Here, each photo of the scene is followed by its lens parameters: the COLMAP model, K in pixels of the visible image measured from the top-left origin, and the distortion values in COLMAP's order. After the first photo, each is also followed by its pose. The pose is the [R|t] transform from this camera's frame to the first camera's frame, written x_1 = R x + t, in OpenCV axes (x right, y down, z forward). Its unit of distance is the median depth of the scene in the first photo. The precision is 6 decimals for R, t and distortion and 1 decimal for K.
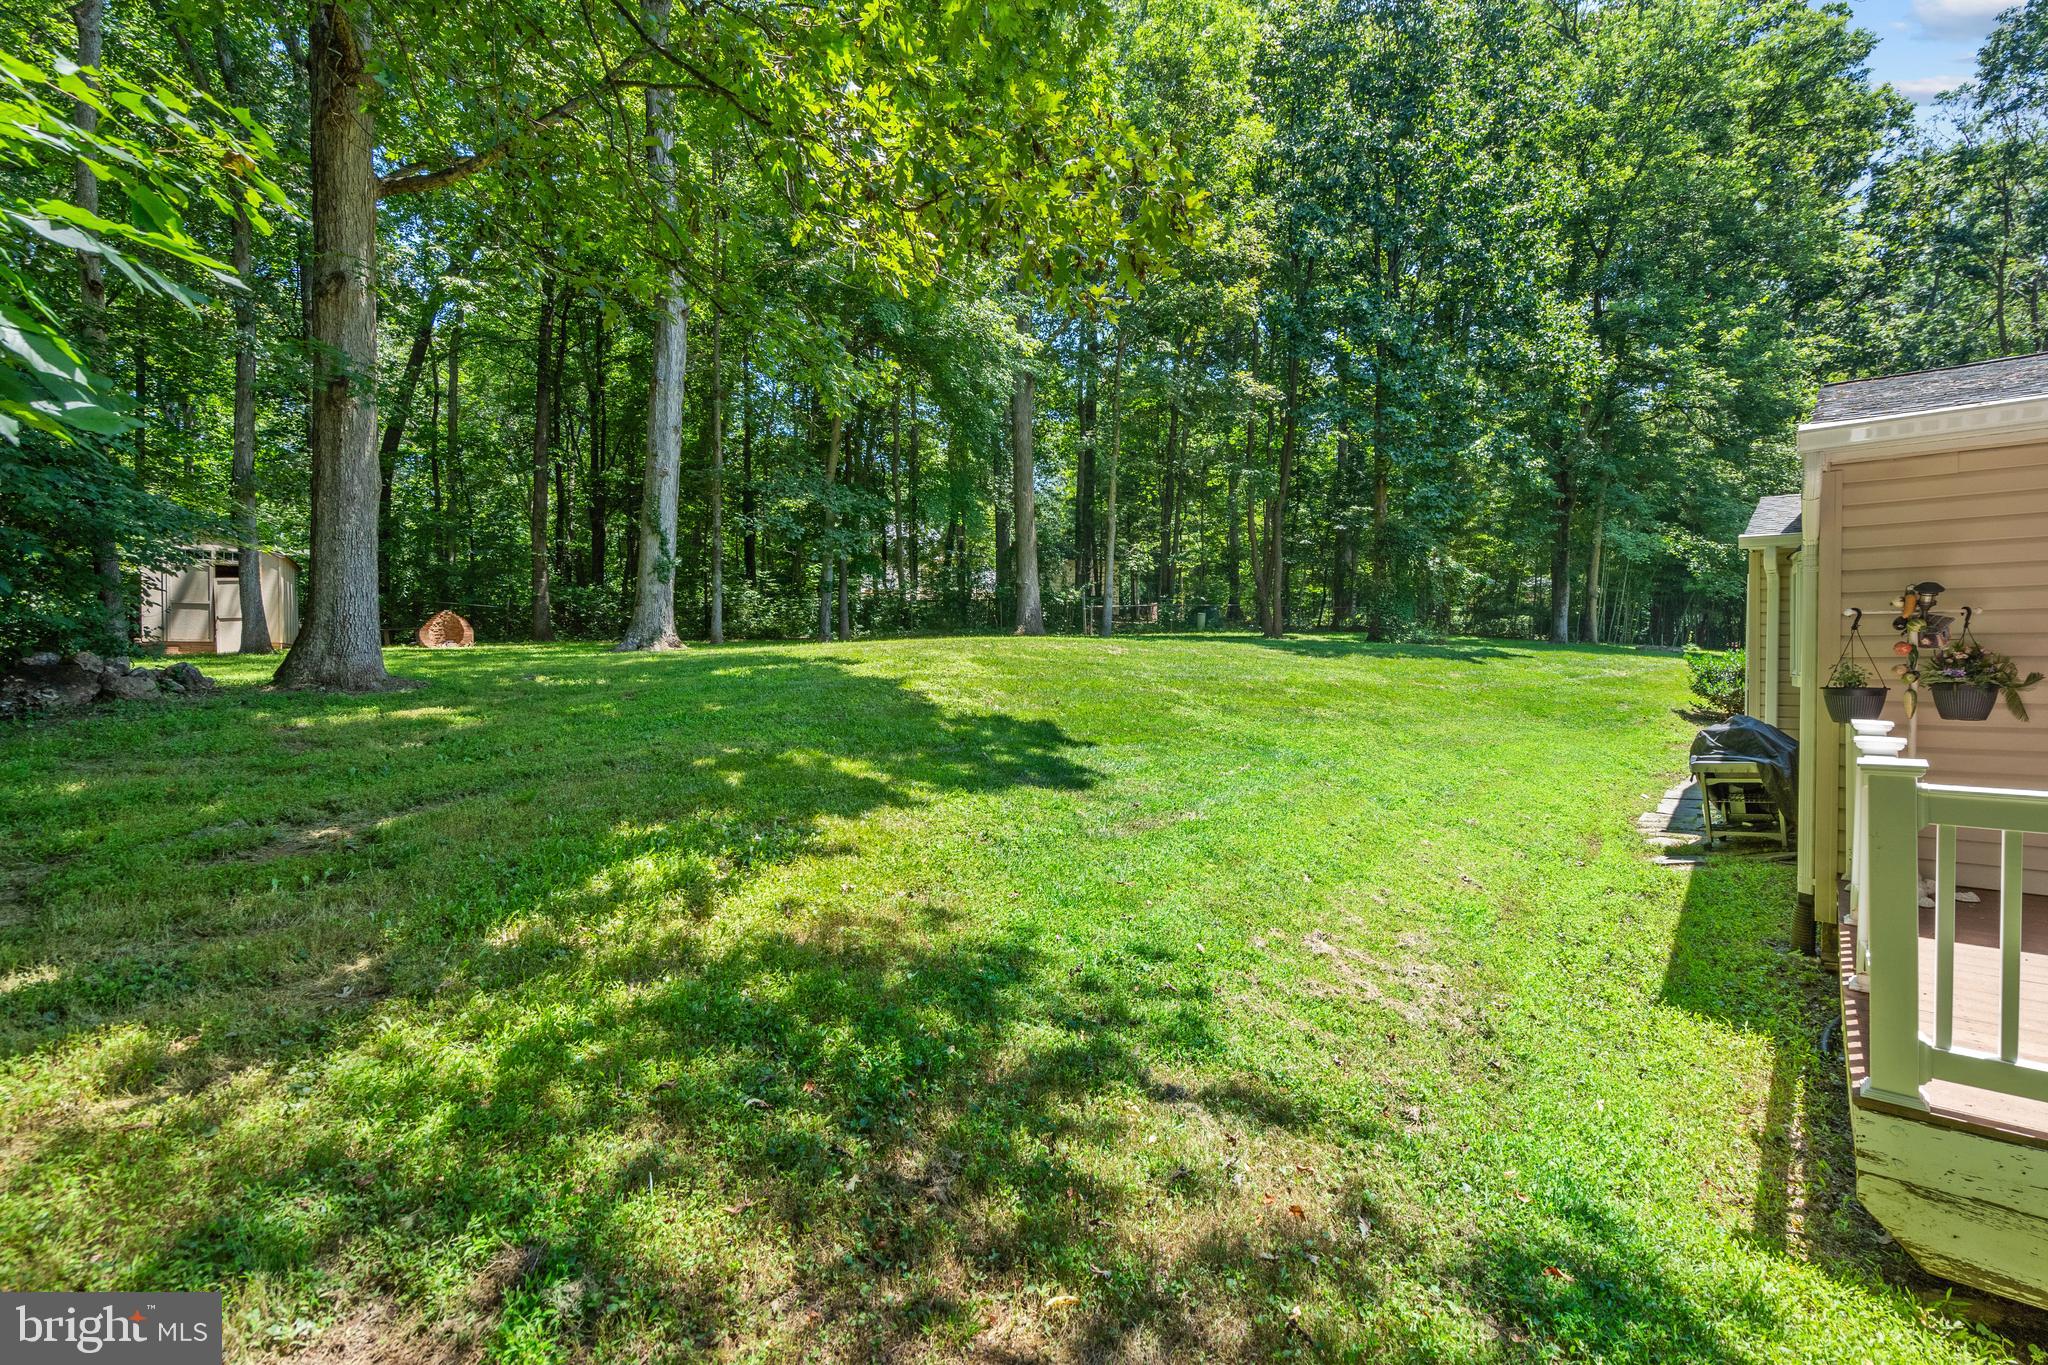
lens RADIAL K [[945.1, 0, 1022.6], [0, 945.1, 676.5], [0, 0, 1]] dist [-0.014896, 0.010165]
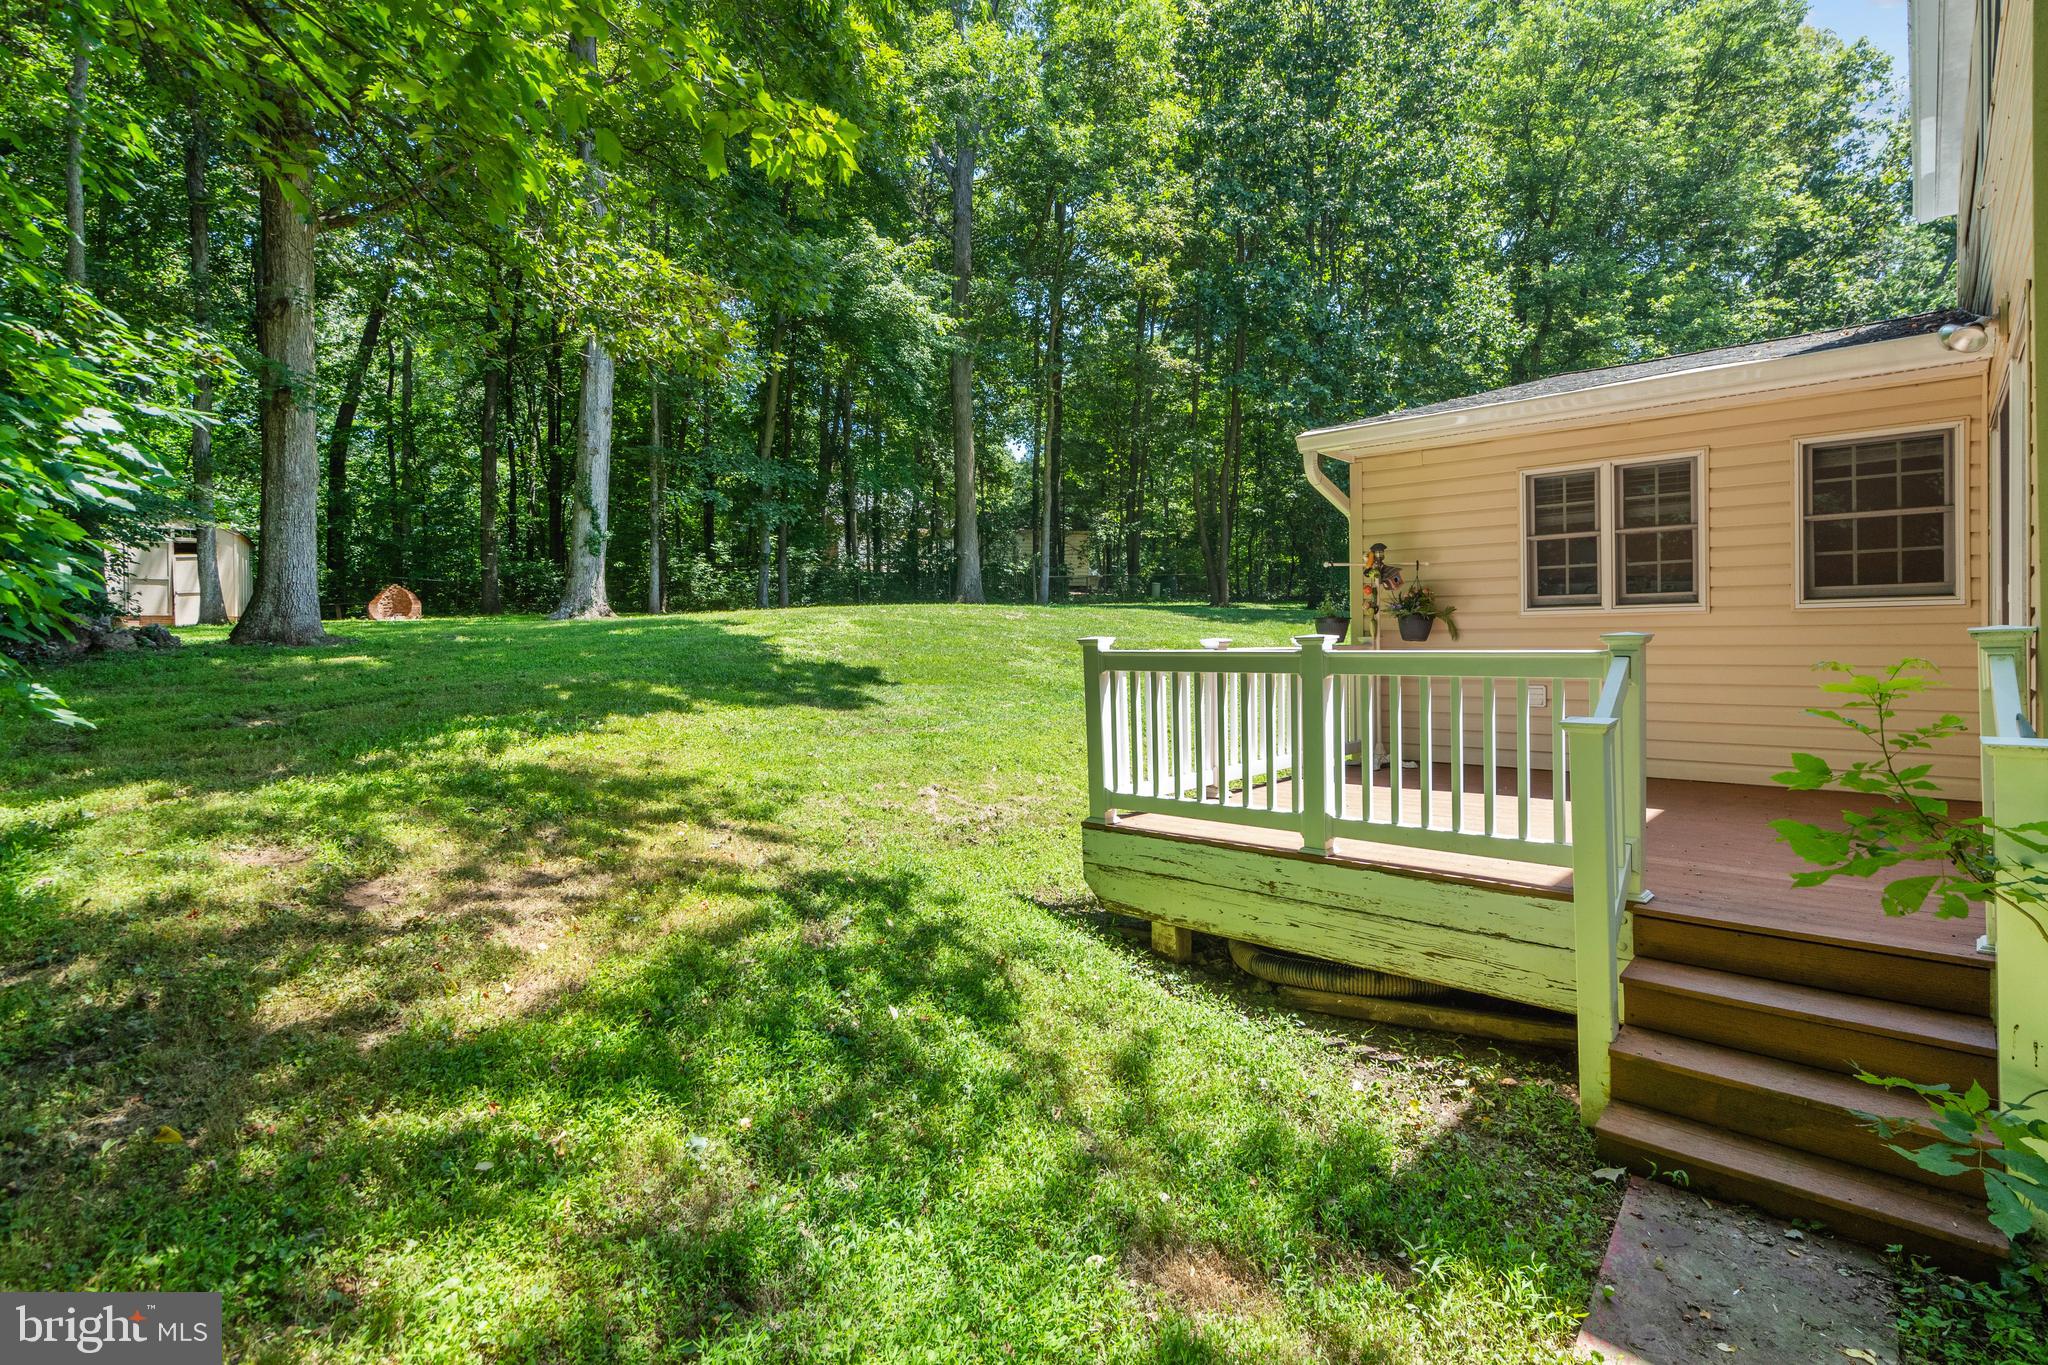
lens RADIAL K [[1030.5, 0, 1021.8], [0, 1030.5, 653.4], [0, 0, 1]] dist [-0.031521, 0.024293]
pose [[0.999906, -0.006276, -0.012217, 0.092542], [0.006234, 0.999974, -0.003508, 0.014371], [0.012239, 0.003432, 0.999919, -0.116645]]
